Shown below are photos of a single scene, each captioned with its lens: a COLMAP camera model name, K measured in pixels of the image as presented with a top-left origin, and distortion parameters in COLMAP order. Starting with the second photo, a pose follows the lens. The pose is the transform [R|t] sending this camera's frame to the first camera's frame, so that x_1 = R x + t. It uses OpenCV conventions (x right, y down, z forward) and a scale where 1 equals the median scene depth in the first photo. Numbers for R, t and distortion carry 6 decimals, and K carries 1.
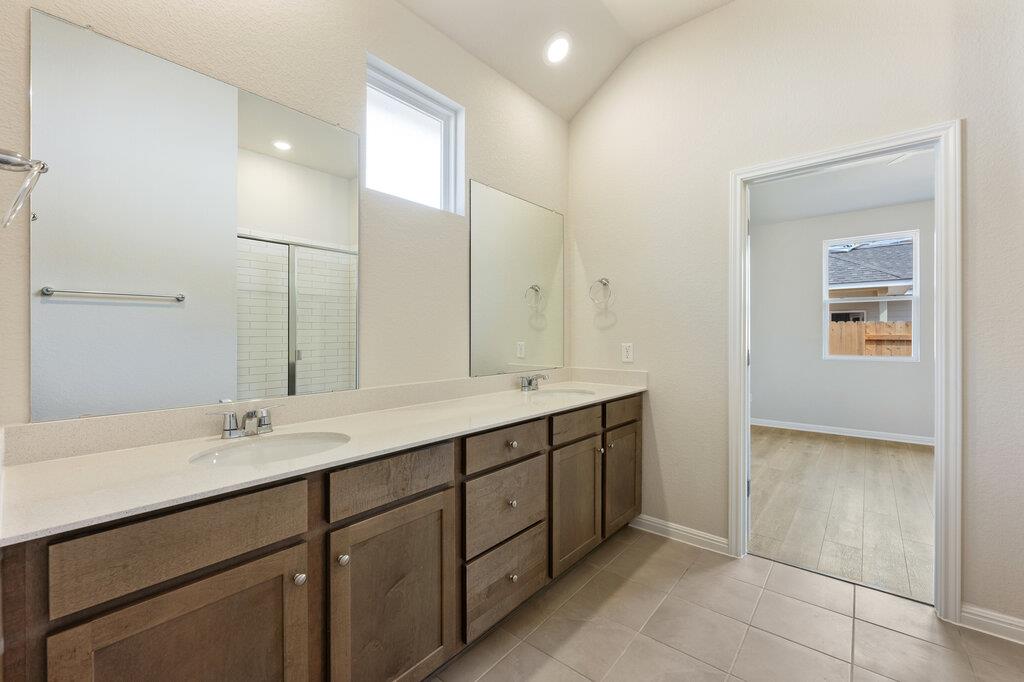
lens RADIAL K [[438.0, 0, 513.9], [0, 438.0, 341.9], [0, 0, 1]] dist [0.000835, 0.001009]
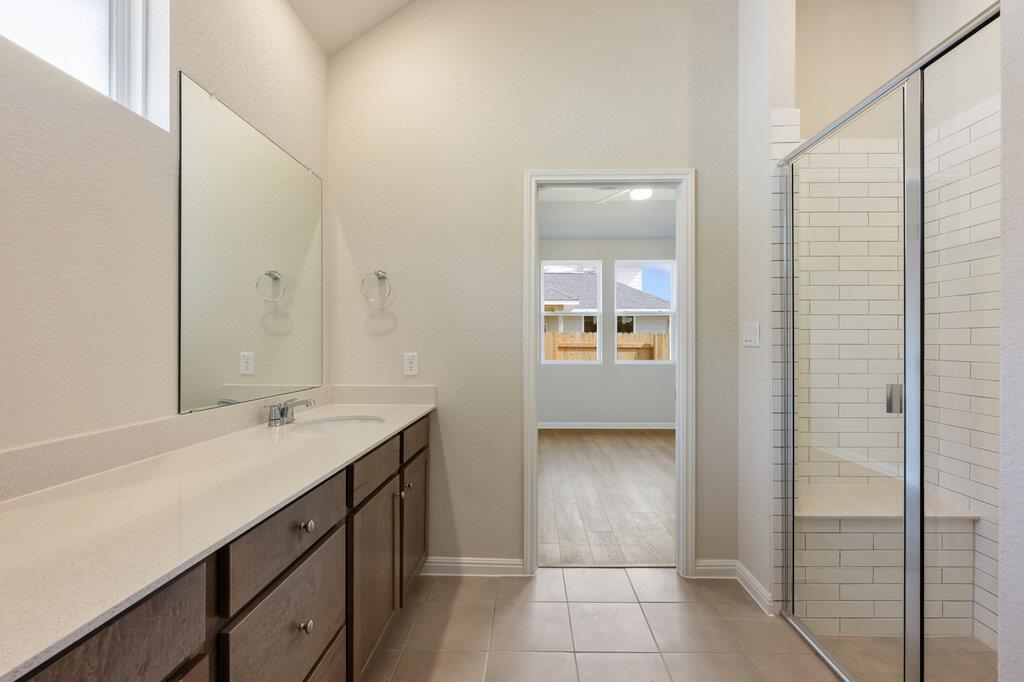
lens RADIAL K [[438.0, 0, 514.2], [0, 438.0, 346.1], [0, 0, 1]] dist [0.000835, 0.001009]
pose [[0.778544, -0.002190, 0.627586, -0.113886], [0.006793, 0.999965, -0.004938, -0.004023], [-0.627553, 0.008108, 0.778531, 0.262321]]
